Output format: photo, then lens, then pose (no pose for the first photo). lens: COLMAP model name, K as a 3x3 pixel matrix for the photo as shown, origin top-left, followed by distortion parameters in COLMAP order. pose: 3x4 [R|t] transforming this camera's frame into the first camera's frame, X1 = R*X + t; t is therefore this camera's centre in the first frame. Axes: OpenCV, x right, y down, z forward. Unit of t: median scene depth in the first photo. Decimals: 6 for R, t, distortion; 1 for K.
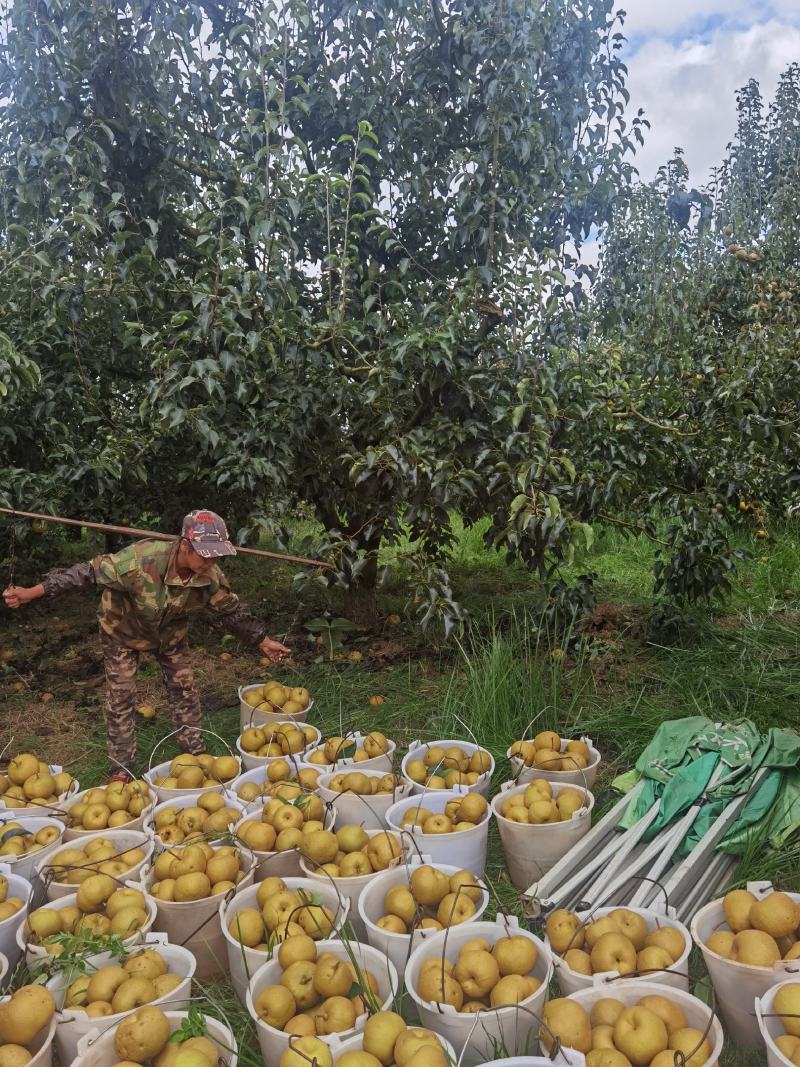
lens RADIAL K [[803.5, 0, 400.0], [0, 803.5, 533.5], [0, 0, 1]] dist [0.009715, 0.004203]
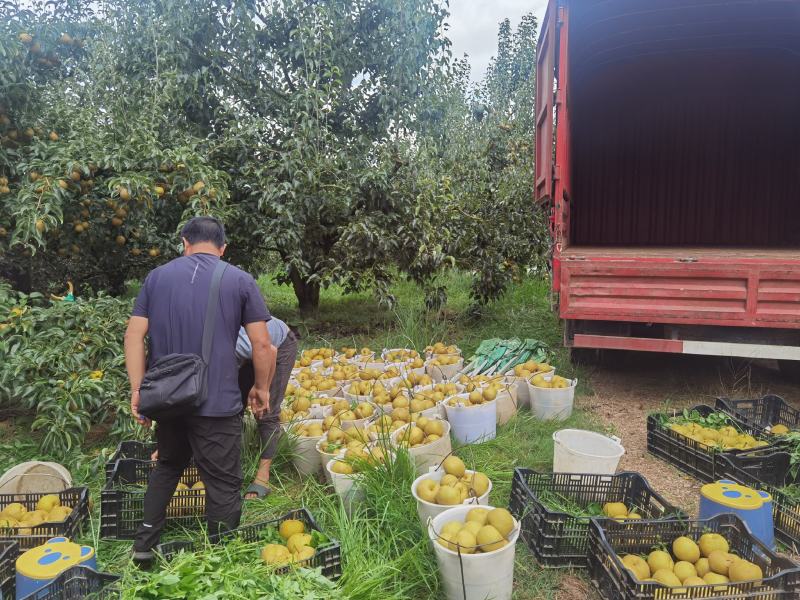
lens RADIAL K [[602.4, 0, 400.0], [0, 602.4, 300.0], [0, 0, 1]] dist [0.009715, 0.004203]
pose [[0.970779, -0.019564, 0.239177, -0.285638], [0.020509, 0.999789, -0.001465, 0.096257], [-0.239098, 0.006327, 0.970975, -0.571467]]
